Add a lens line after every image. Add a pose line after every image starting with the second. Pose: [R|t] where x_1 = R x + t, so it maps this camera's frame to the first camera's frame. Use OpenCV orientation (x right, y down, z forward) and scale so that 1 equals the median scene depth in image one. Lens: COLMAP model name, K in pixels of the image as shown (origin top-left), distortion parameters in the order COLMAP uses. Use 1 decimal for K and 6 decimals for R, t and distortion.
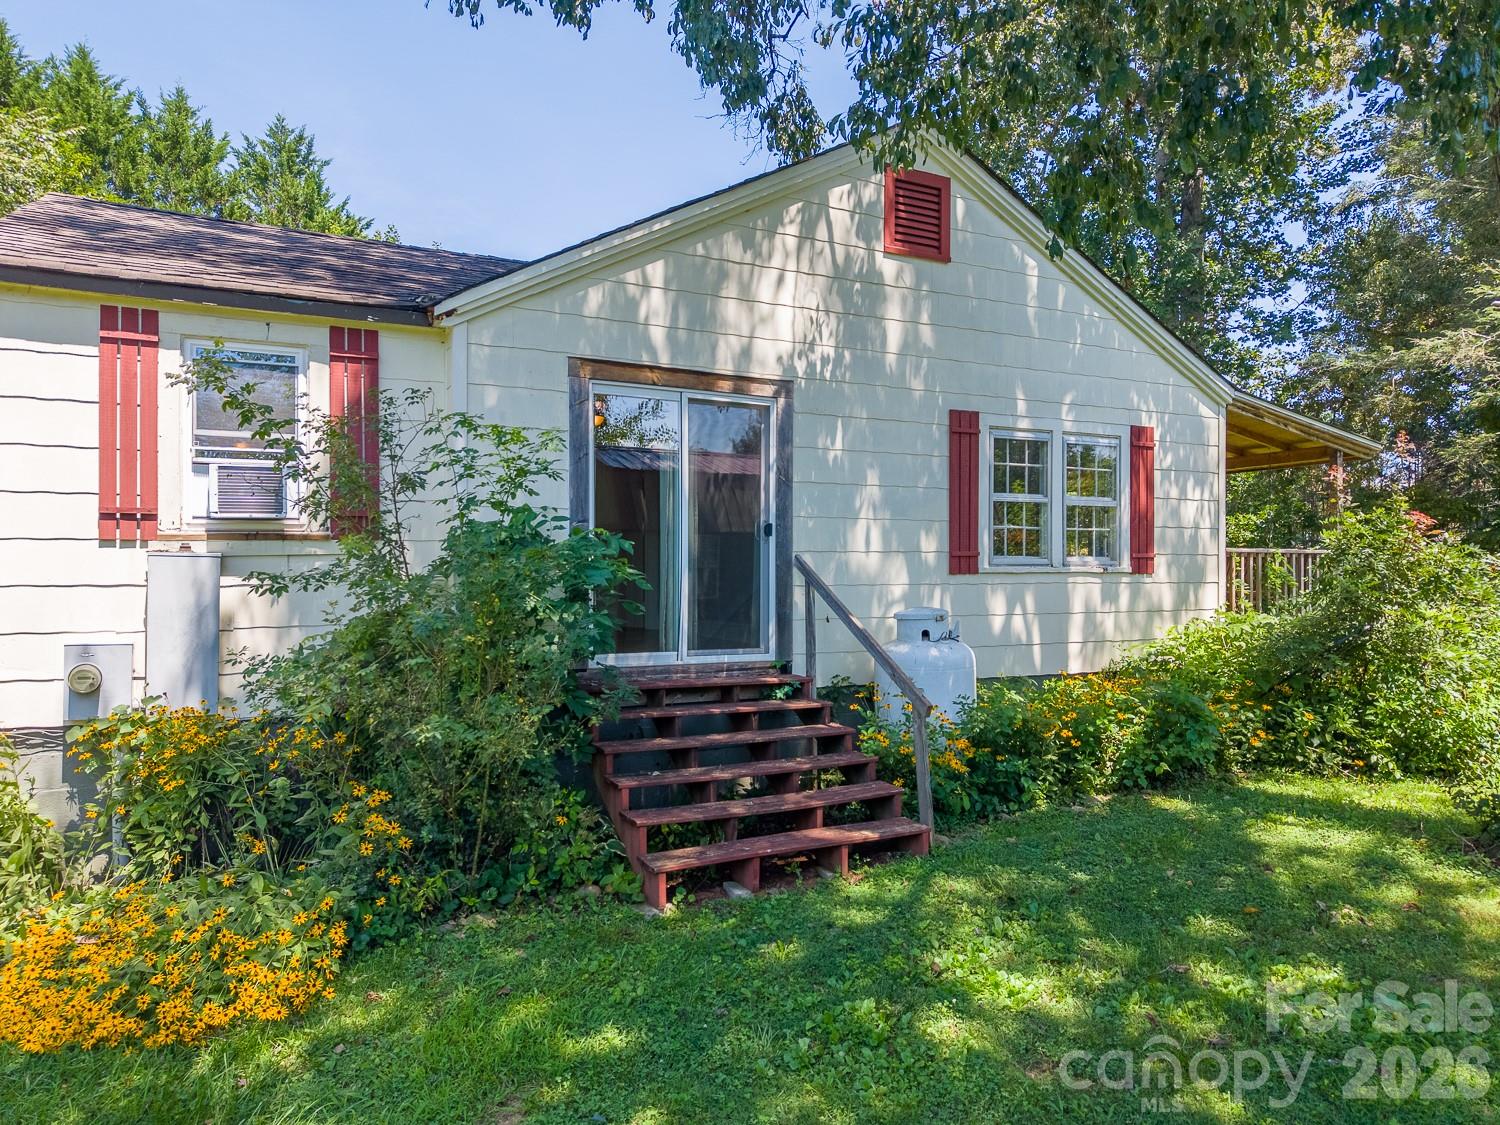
lens RADIAL K [[1006.7, 0, 743.8], [0, 1006.7, 566.5], [0, 0, 1]] dist [0.036905, -0.029446]
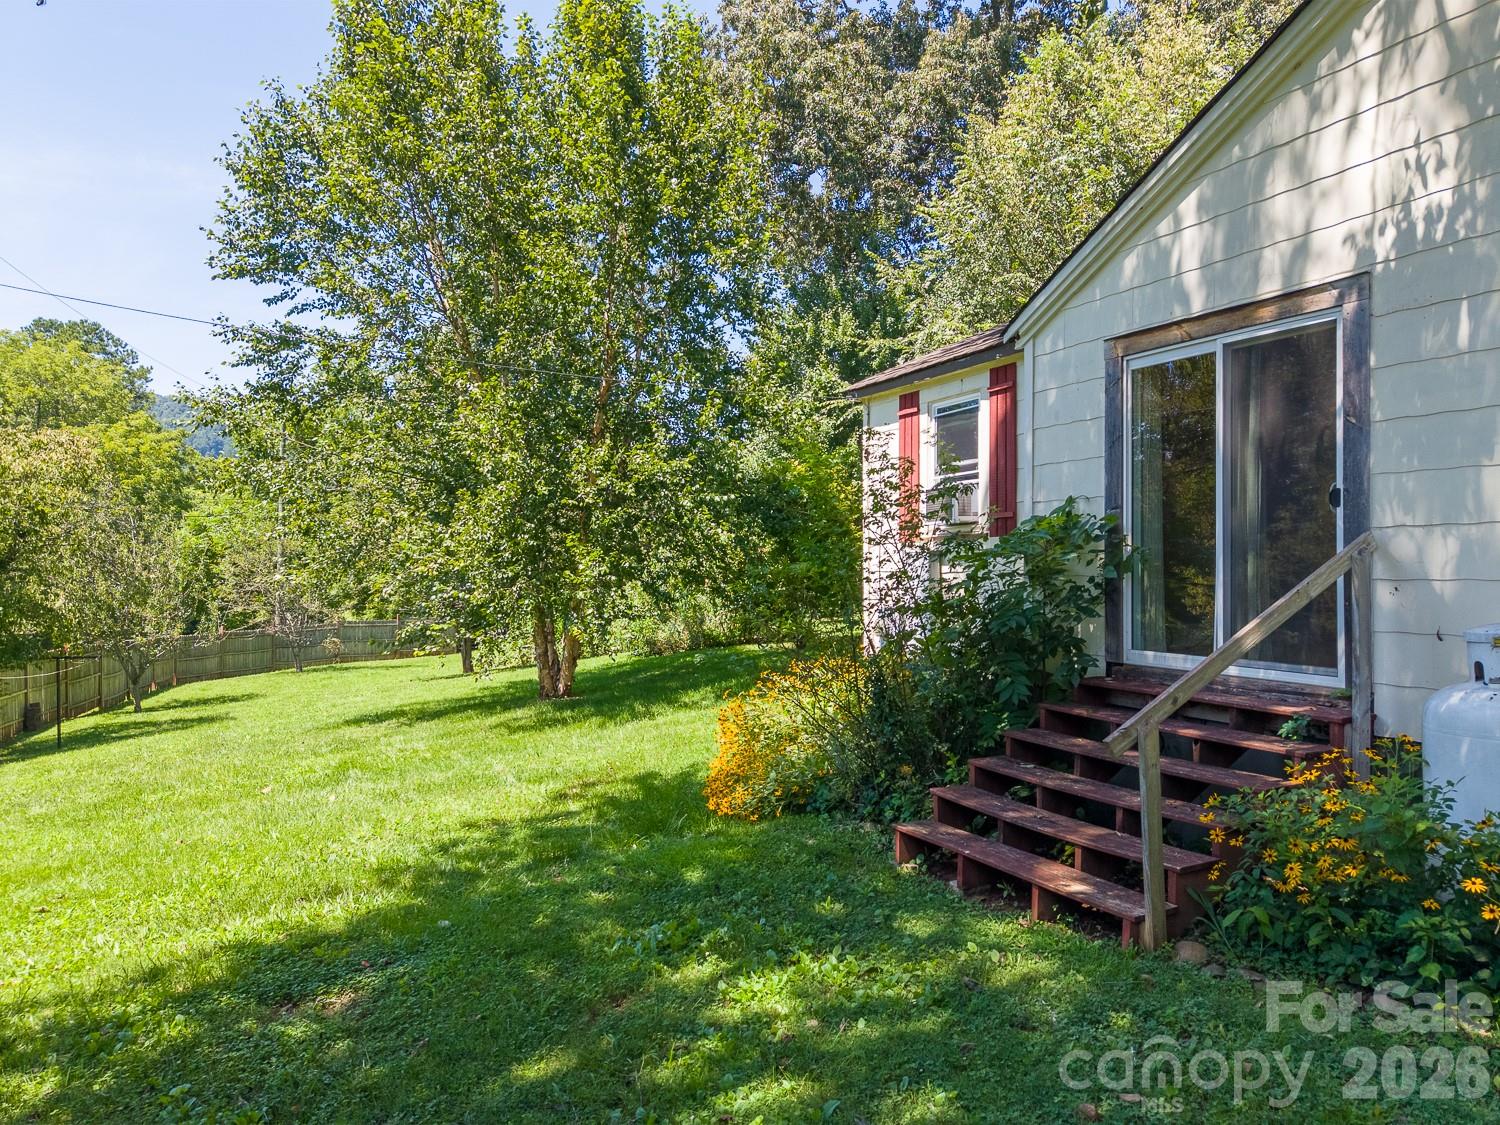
lens RADIAL K [[1006.7, 0, 738.3], [0, 1006.7, 573.9], [0, 0, 1]] dist [0.036905, -0.029446]
pose [[-0.020372, -0.001145, -0.999792, 0.727548], [-0.008614, 0.999962, -0.000969, 0.019693], [0.999755, 0.008593, -0.020381, 0.600946]]
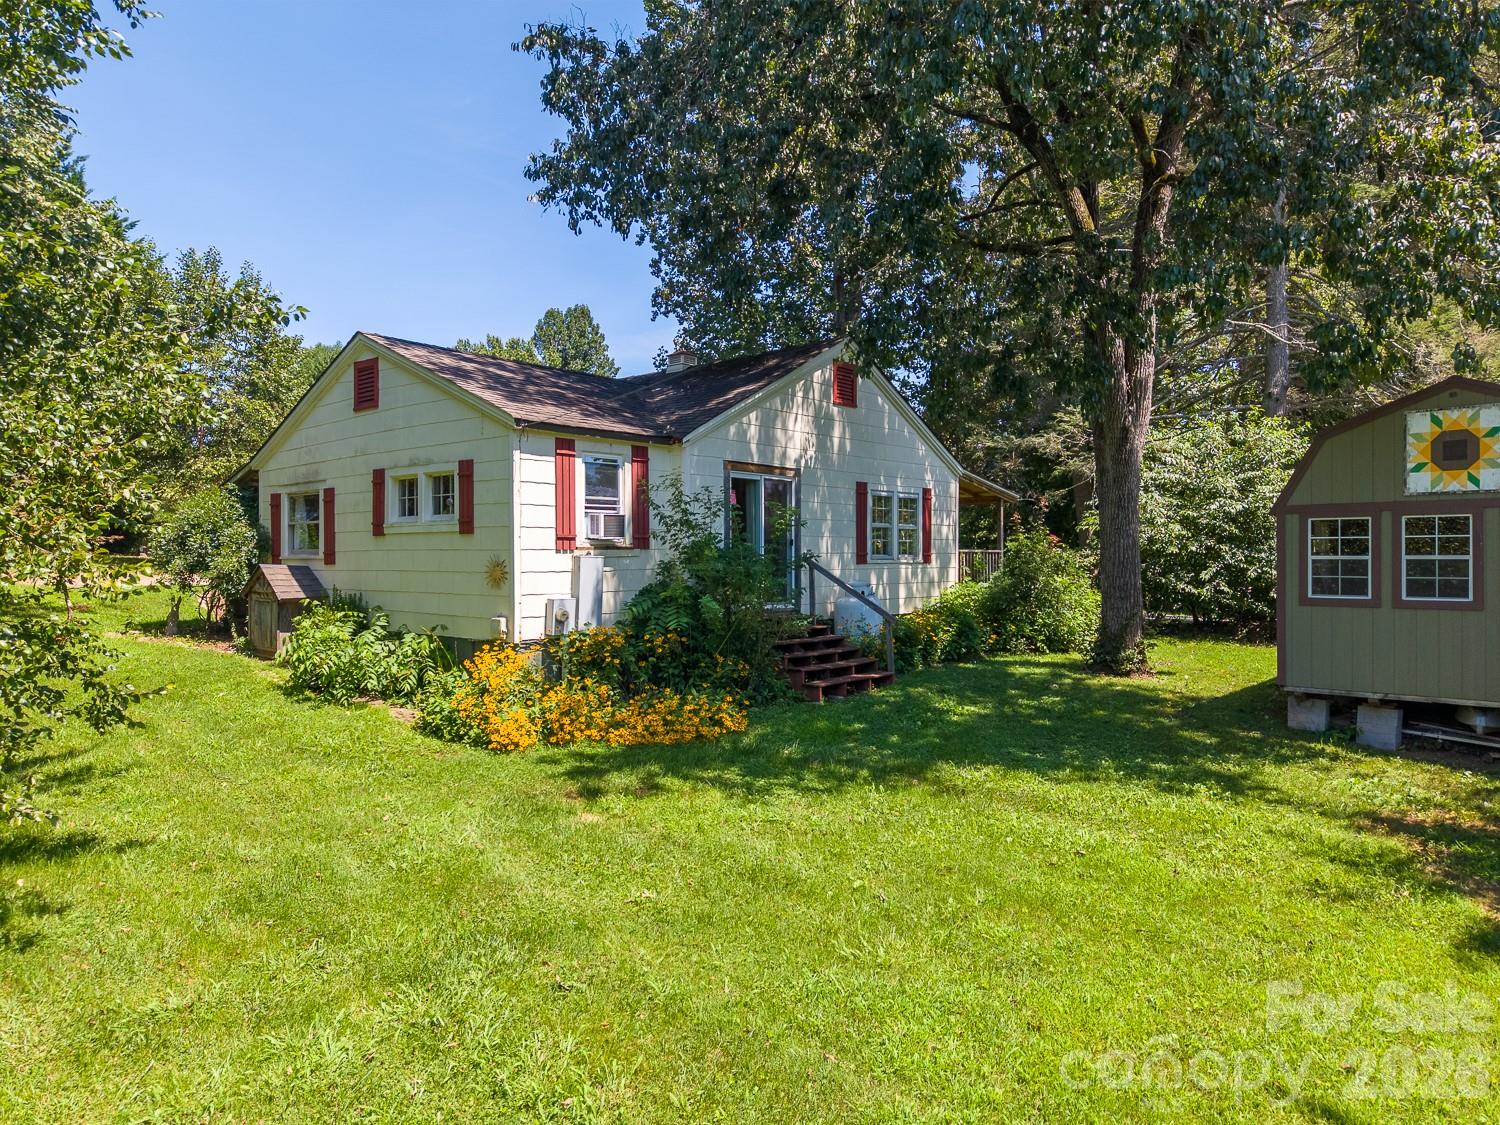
lens RADIAL K [[1006.7, 0, 746.3], [0, 1006.7, 553.6], [0, 0, 1]] dist [0.036905, -0.029446]
pose [[0.929947, -0.001561, 0.367691, -0.797081], [0.002575, 0.999994, -0.002267, -0.009404], [-0.367686, 0.003055, 0.929945, -0.836715]]
